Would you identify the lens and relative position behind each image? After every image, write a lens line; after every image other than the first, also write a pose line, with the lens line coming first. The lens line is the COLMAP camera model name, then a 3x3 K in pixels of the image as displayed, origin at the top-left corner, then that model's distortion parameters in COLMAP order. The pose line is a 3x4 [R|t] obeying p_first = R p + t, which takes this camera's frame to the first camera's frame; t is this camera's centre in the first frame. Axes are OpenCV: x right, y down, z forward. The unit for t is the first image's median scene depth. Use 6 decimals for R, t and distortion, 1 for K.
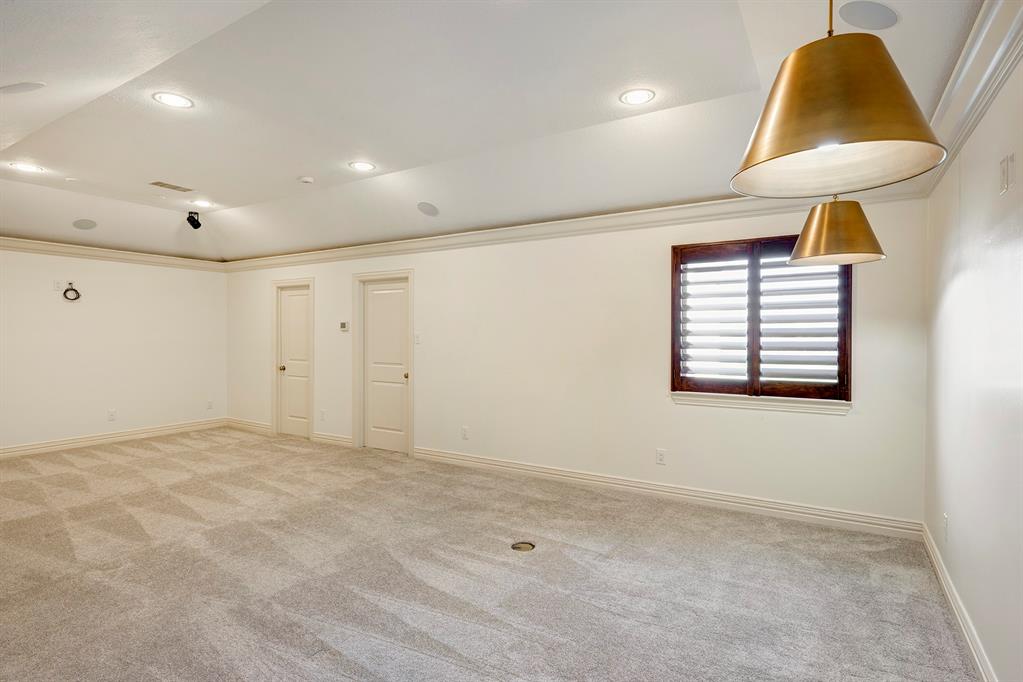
lens RADIAL K [[518.4, 0, 511.5], [0, 518.4, 341.0], [0, 0, 1]] dist [0.002154, 0.000391]
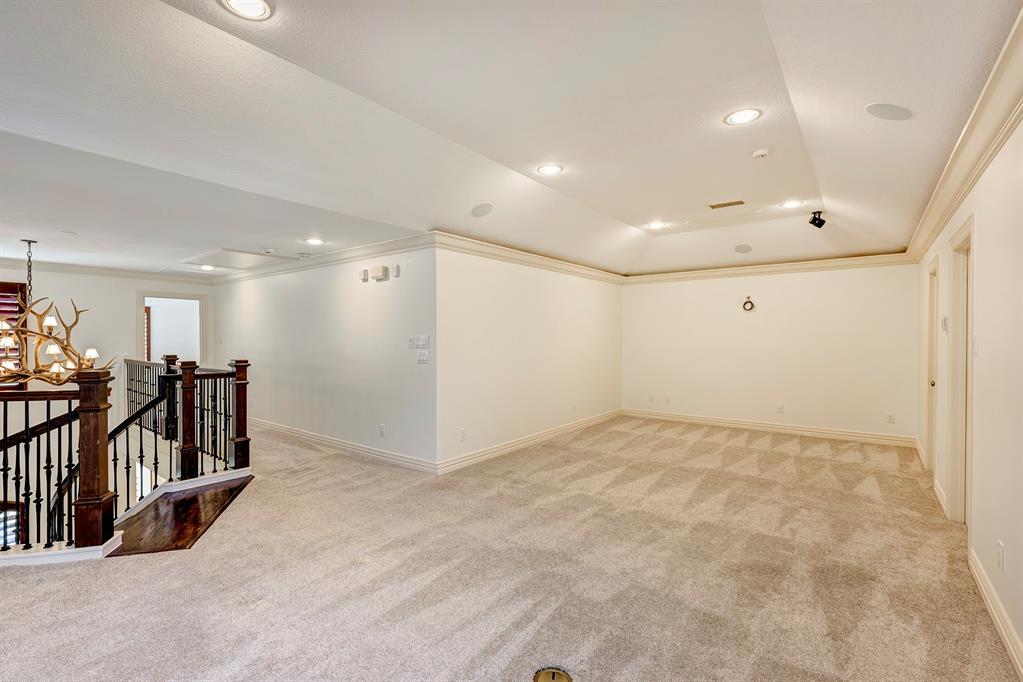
lens RADIAL K [[457.7, 0, 511.5], [0, 457.7, 341.0], [0, 0, 1]] dist [0.000547, 0.000003]
pose [[-0.111418, 0.004611, -0.993763, 0.450622], [-0.006780, 0.999962, 0.005400, -0.010303], [0.993750, 0.007340, -0.111383, 0.793019]]
